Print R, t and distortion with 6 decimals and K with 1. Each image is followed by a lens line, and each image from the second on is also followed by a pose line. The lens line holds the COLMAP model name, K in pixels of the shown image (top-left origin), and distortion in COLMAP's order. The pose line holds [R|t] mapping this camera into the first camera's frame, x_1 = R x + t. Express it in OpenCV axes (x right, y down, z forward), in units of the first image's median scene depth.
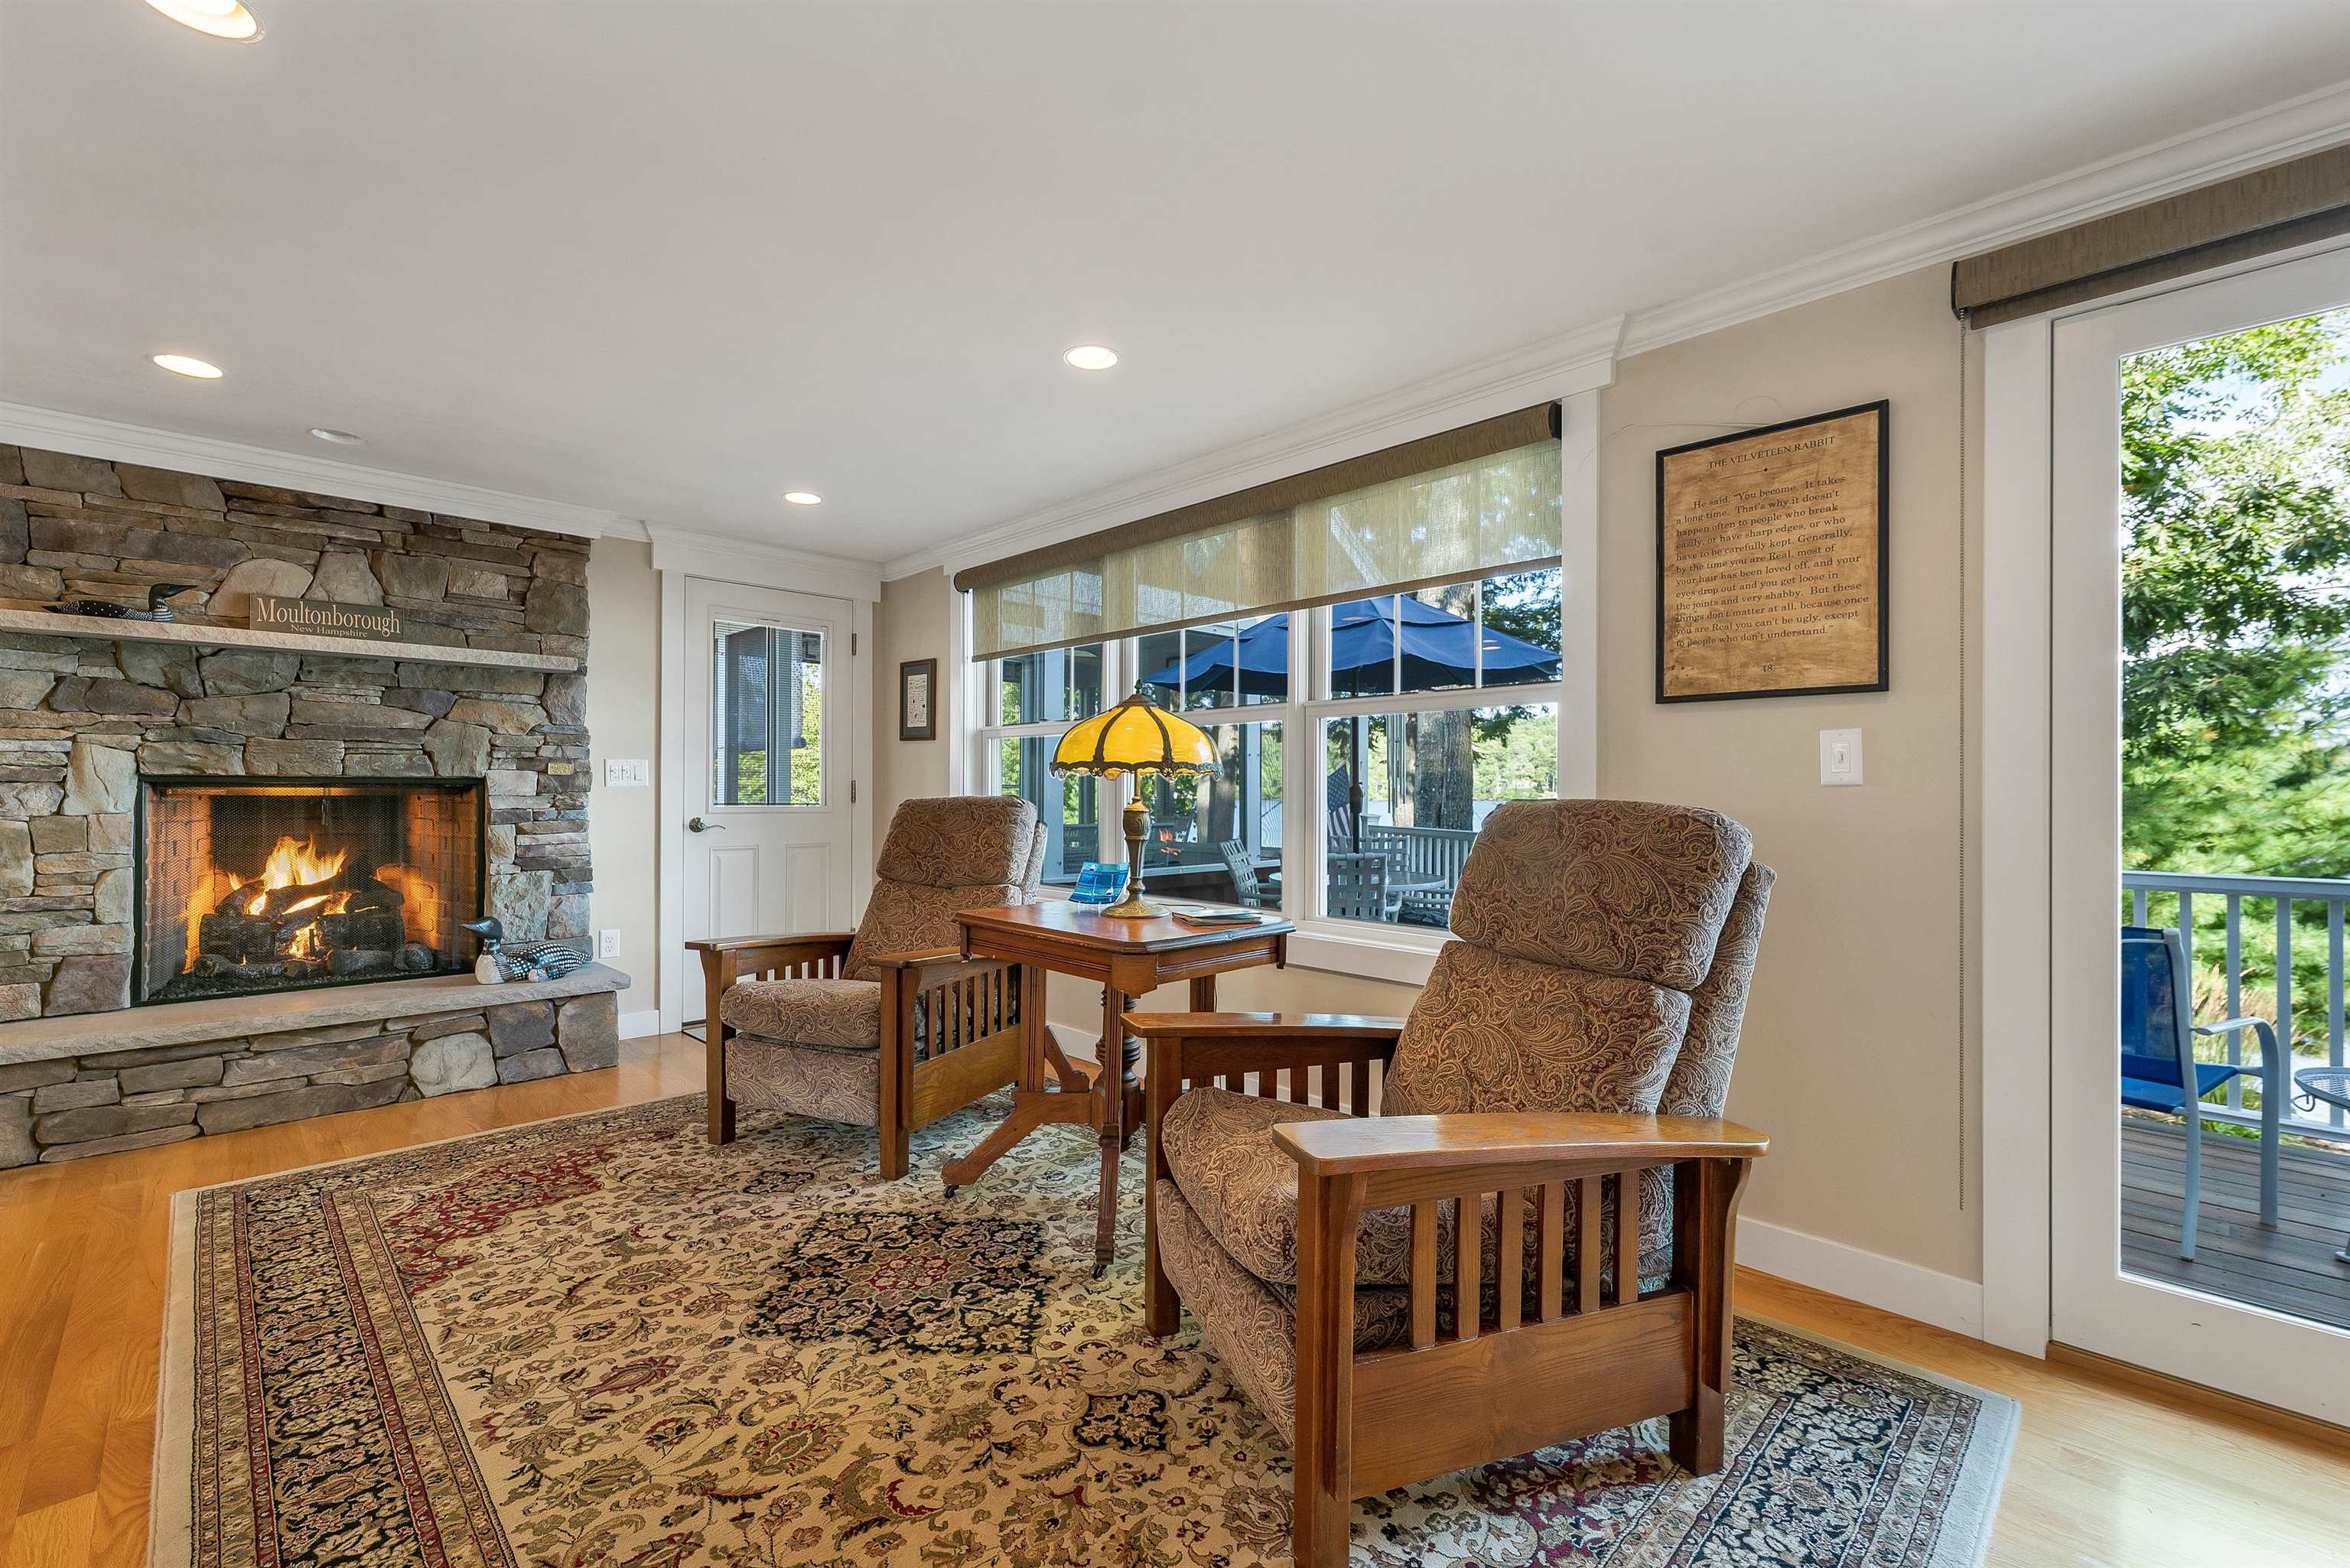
lens RADIAL K [[990.5, 0, 1170.8], [0, 990.5, 786.7], [0, 0, 1]] dist [0.002595, -0.000242]
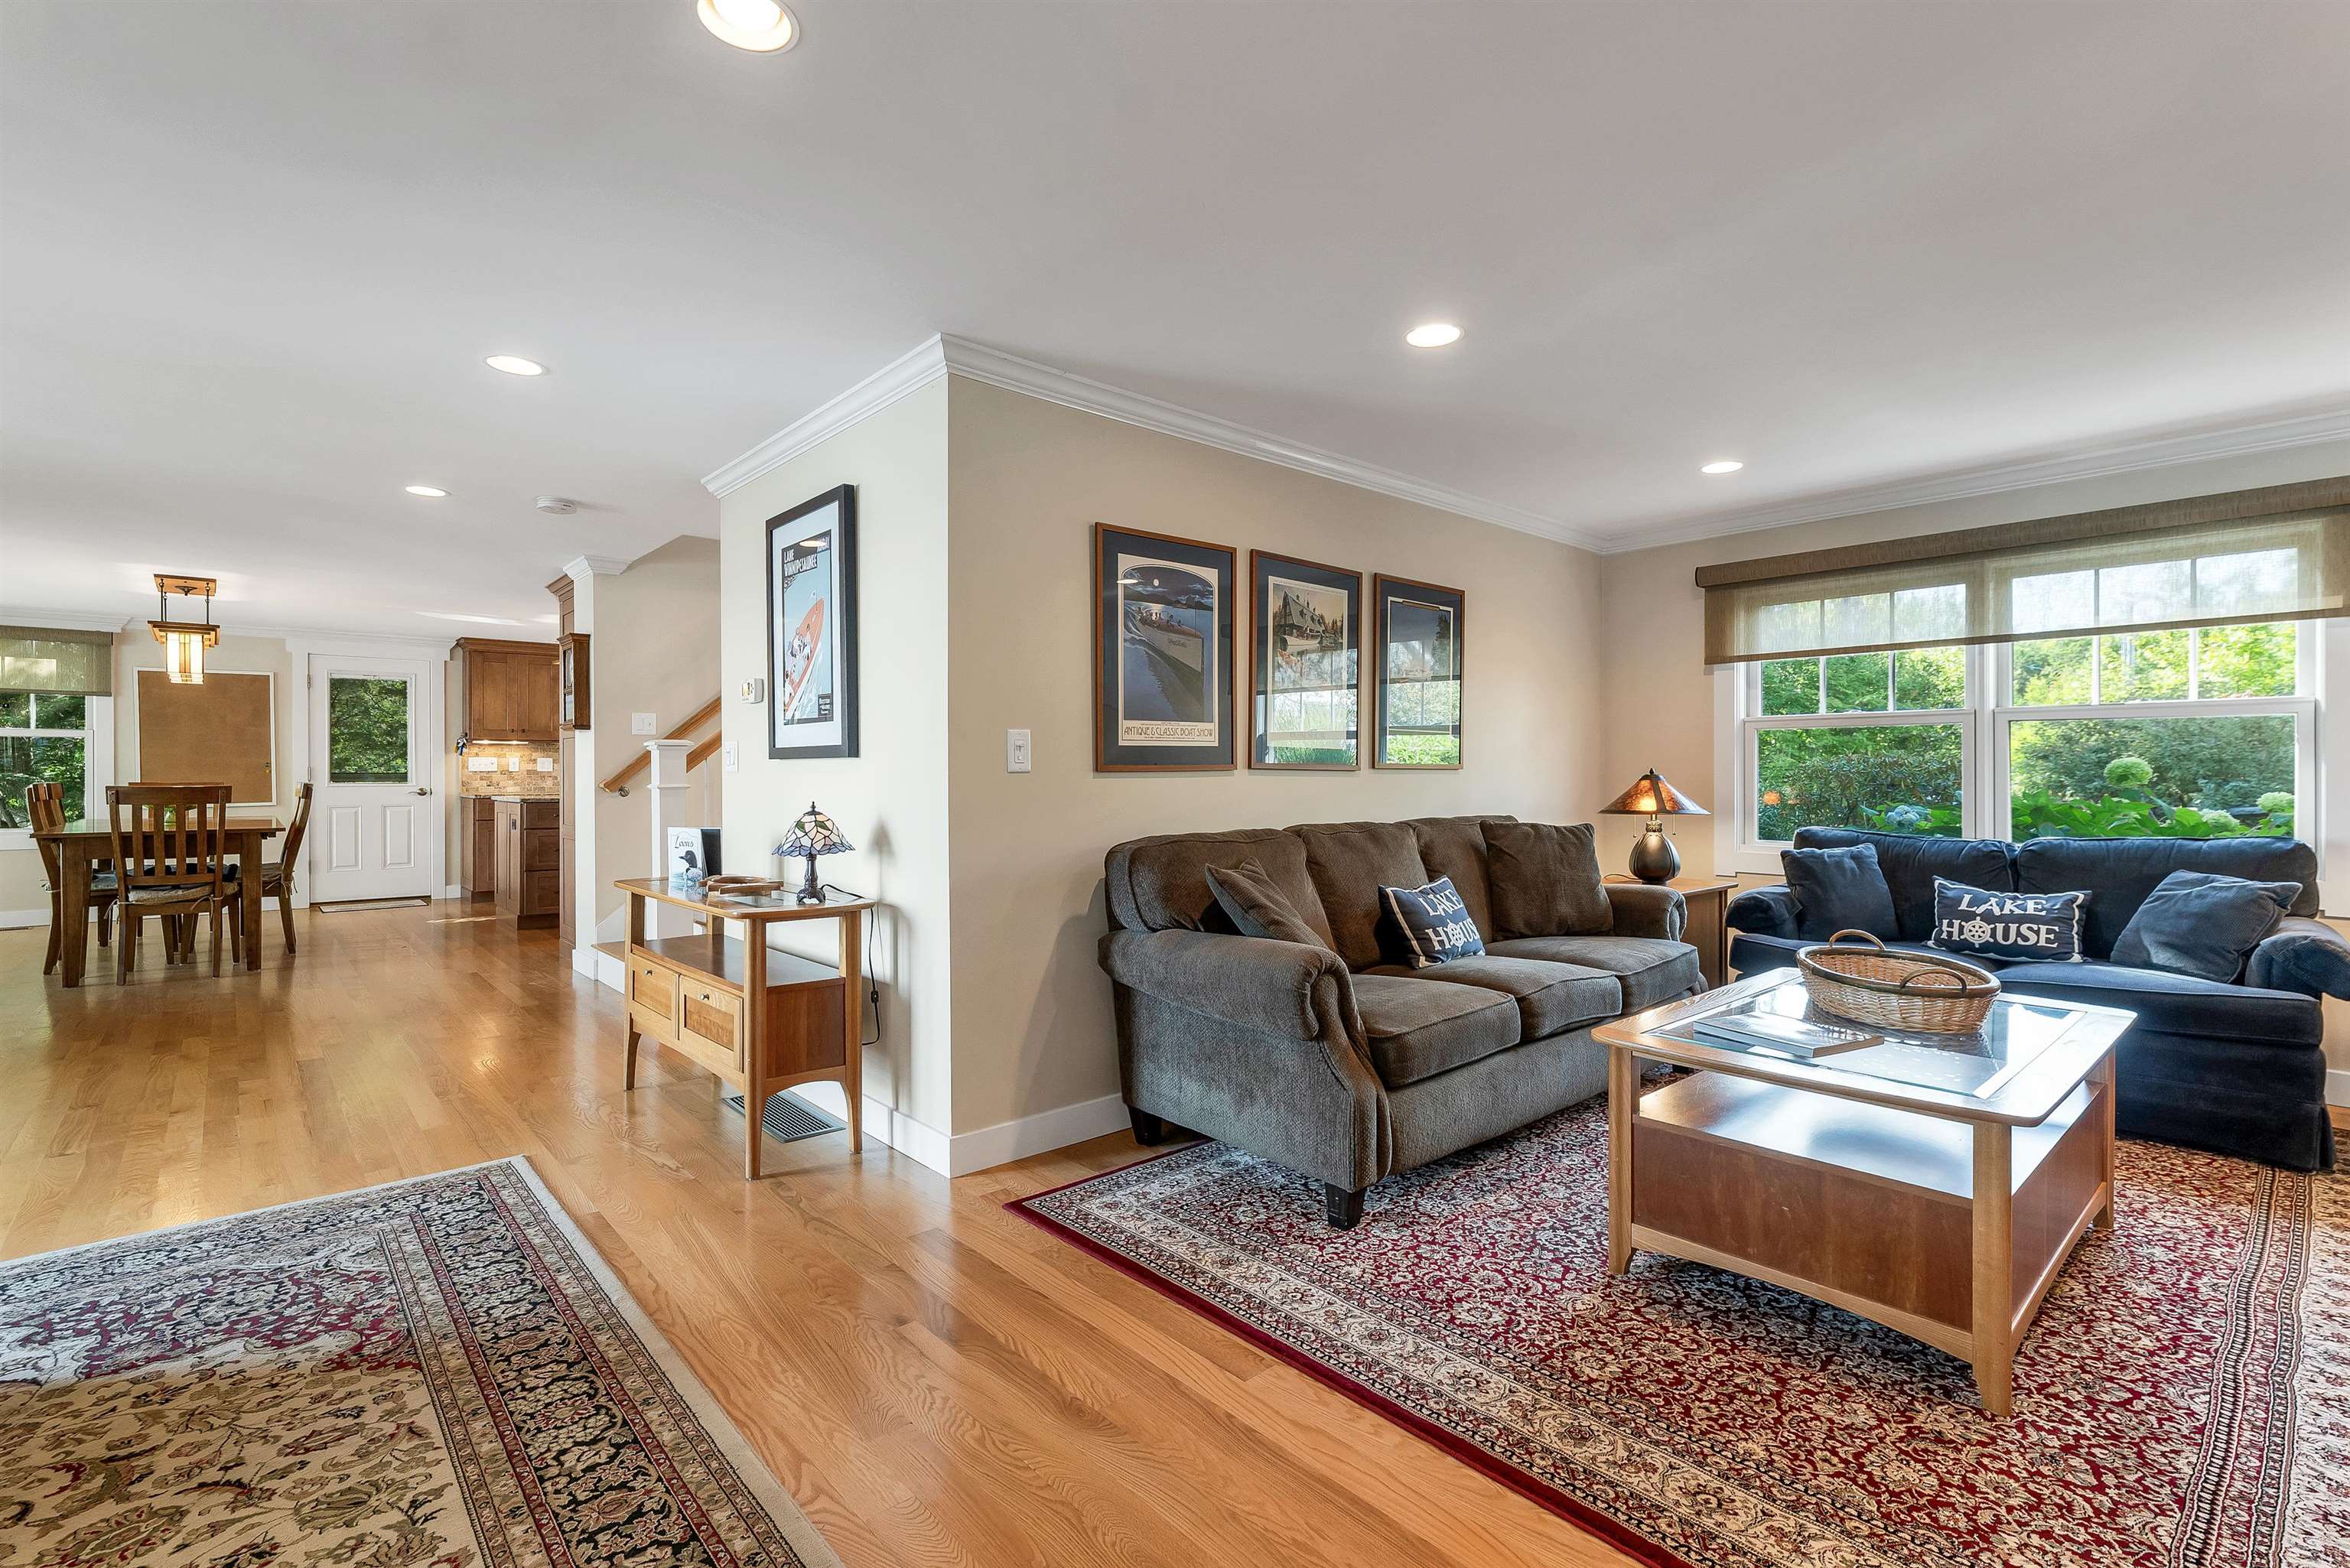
lens RADIAL K [[1057.3, 0, 1163.8], [0, 1057.3, 776.4], [0, 0, 1]] dist [0.000318, 0.000038]
pose [[-0.998762, -0.003551, 0.049619, -0.642720], [-0.003598, 0.999993, -0.000869, 0.001022], [-0.049615, -0.001046, -0.998768, 0.904624]]
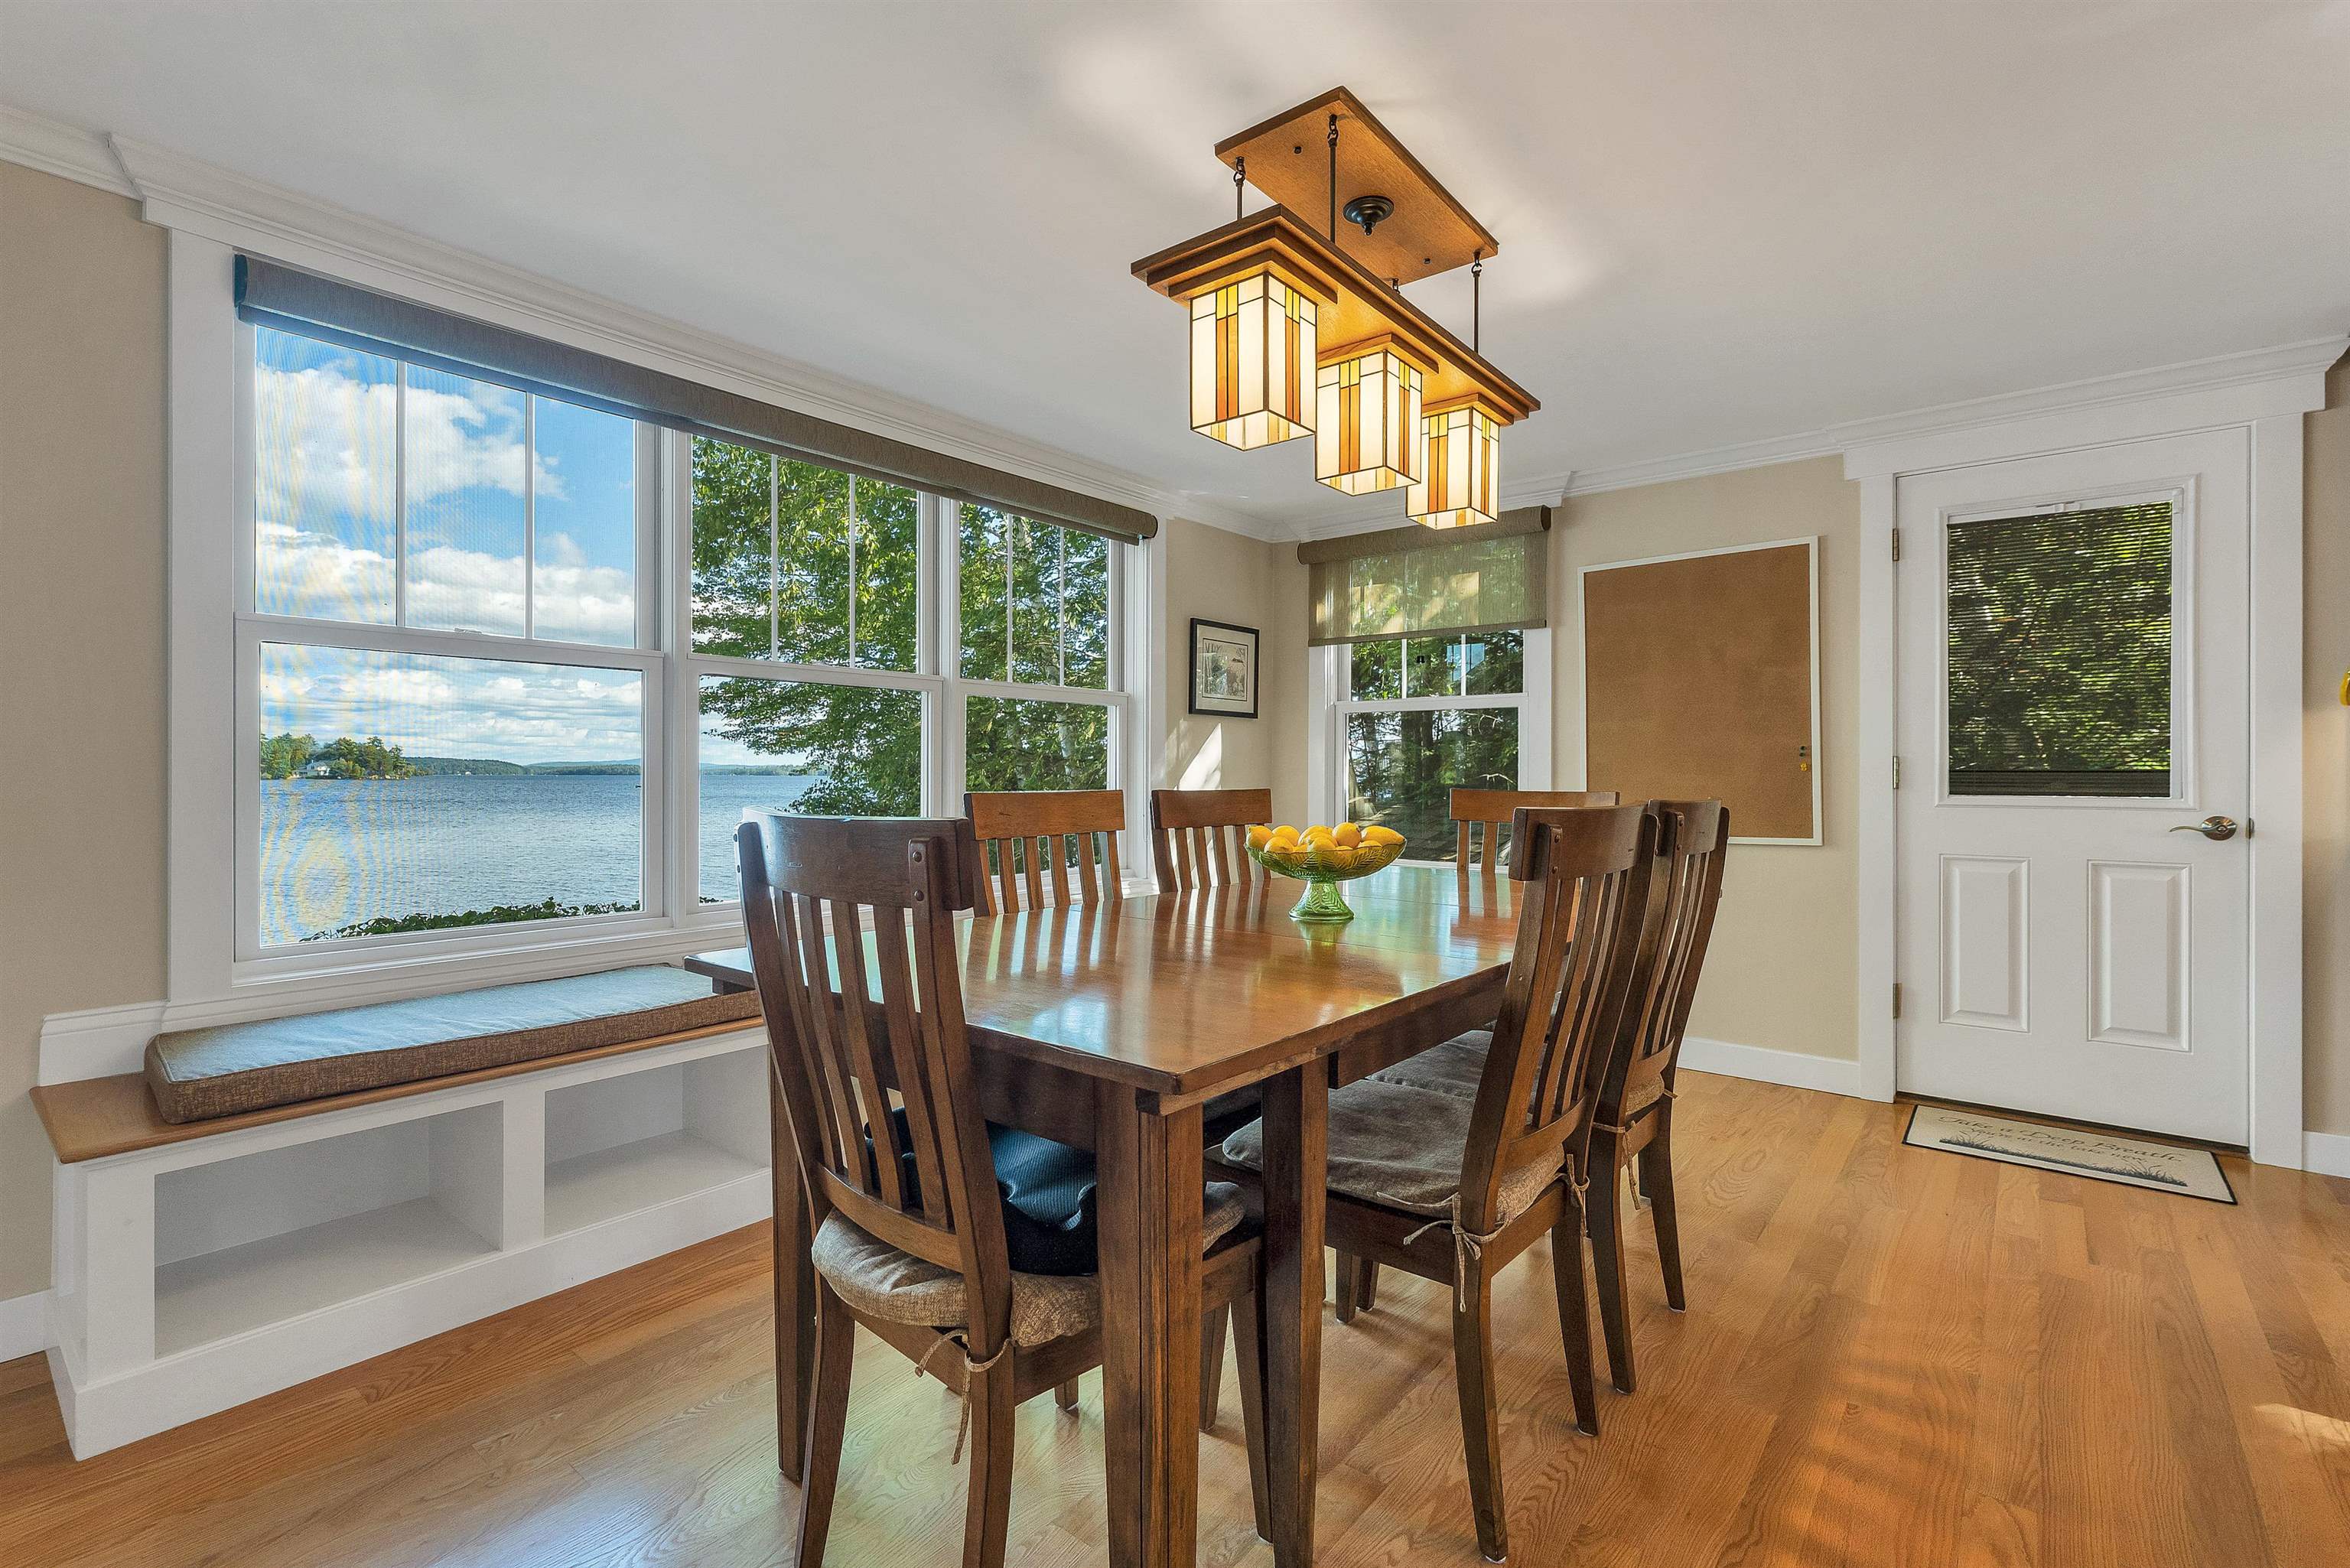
lens RADIAL K [[1057.3, 0, 1163.8], [0, 1057.3, 776.4], [0, 0, 1]] dist [0.000318, 0.000038]
pose [[-0.104167, -0.006148, 0.994541, 0.592822], [-0.009271, 0.999943, 0.005210, 0.005183], [-0.994517, -0.008678, -0.104218, -0.726760]]
